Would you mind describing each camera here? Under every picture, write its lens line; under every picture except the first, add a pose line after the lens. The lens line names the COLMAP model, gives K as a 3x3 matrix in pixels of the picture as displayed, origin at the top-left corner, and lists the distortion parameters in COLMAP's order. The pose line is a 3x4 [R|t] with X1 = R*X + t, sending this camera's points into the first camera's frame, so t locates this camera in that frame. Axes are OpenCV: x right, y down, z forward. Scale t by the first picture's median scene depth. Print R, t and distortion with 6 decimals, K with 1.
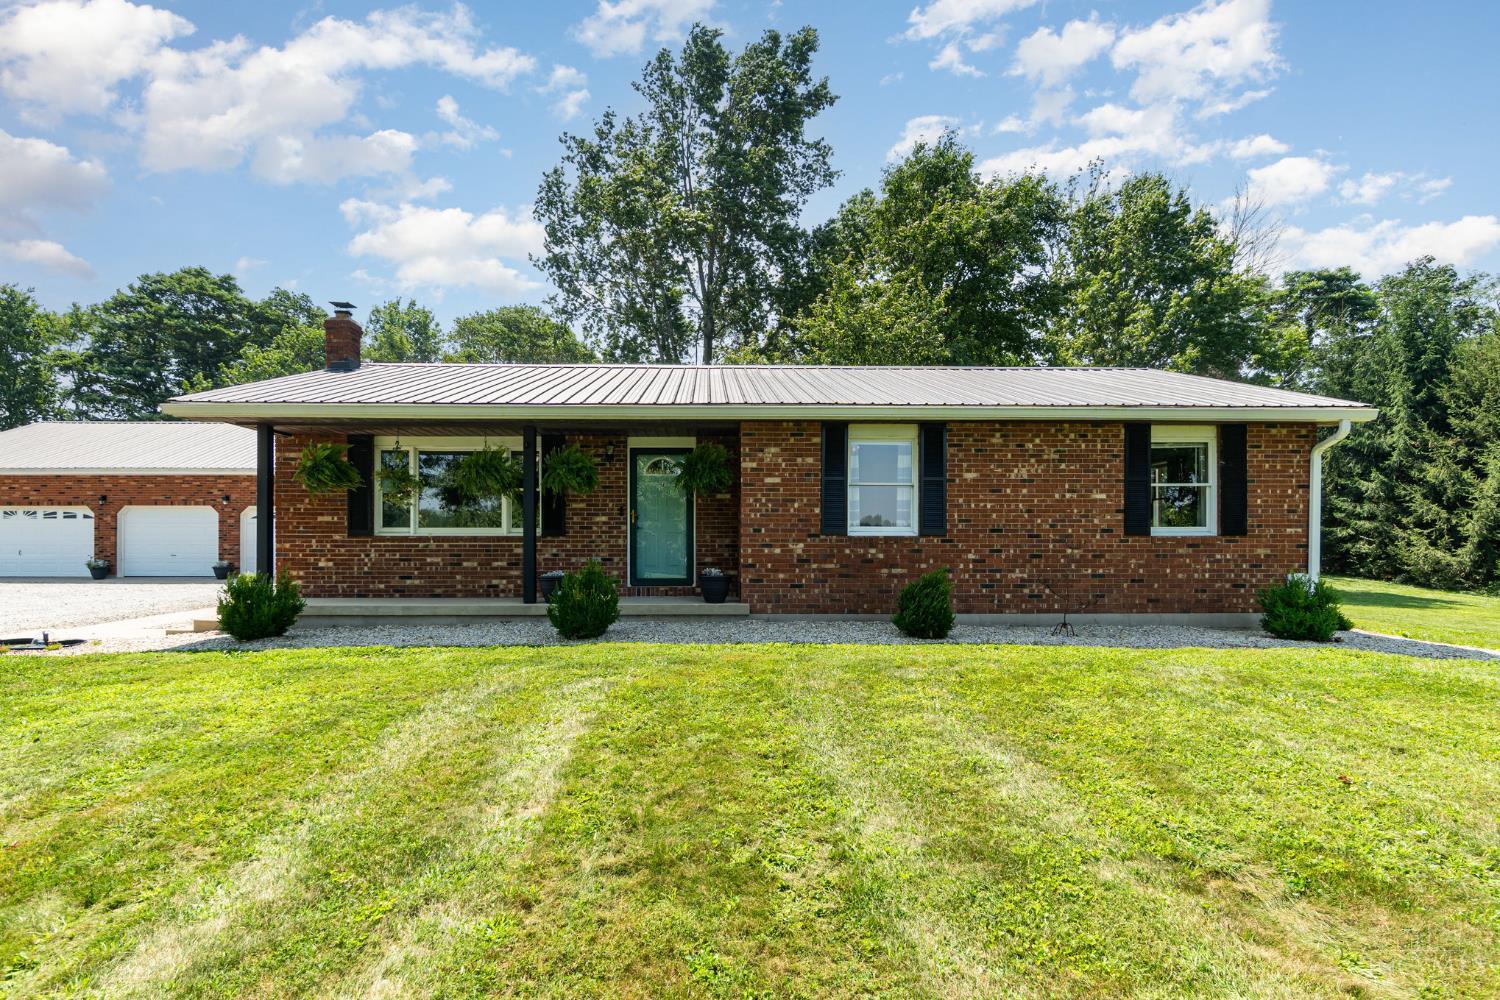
lens RADIAL K [[713.7, 0, 752.6], [0, 713.7, 541.8], [0, 0, 1]] dist [-0.007158, -0.000913]
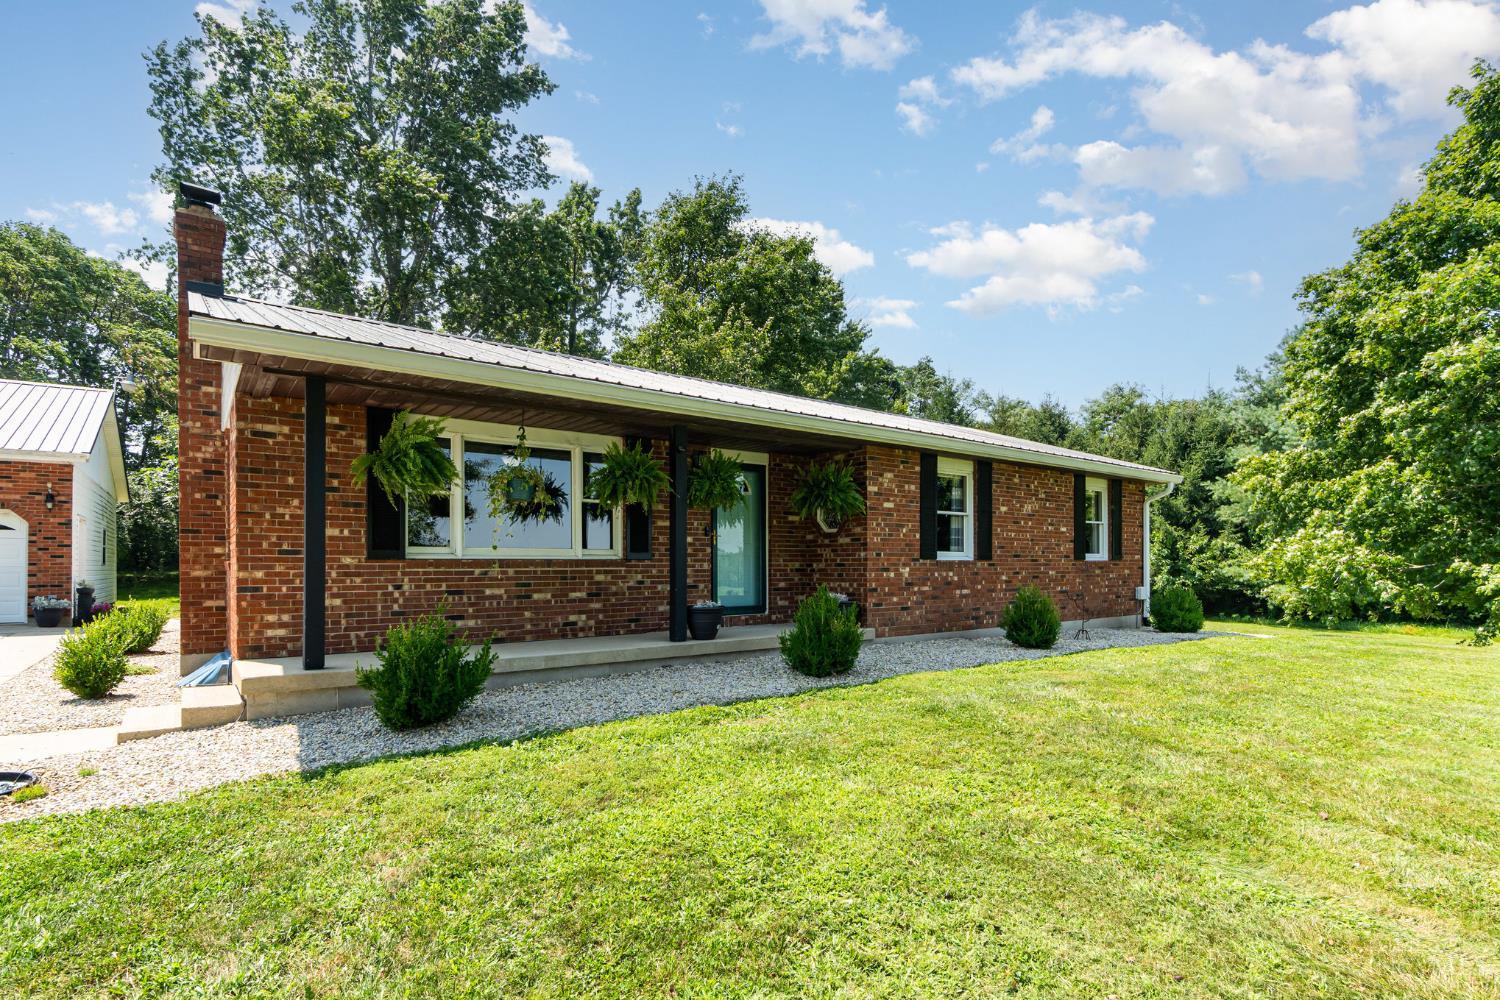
lens RADIAL K [[713.7, 0, 758.7], [0, 713.7, 563.6], [0, 0, 1]] dist [-0.007158, -0.000913]
pose [[0.824881, -0.001646, 0.565304, -0.641753], [-0.000973, 0.999990, 0.004331, -0.006883], [-0.565305, -0.004123, 0.824872, 0.245967]]
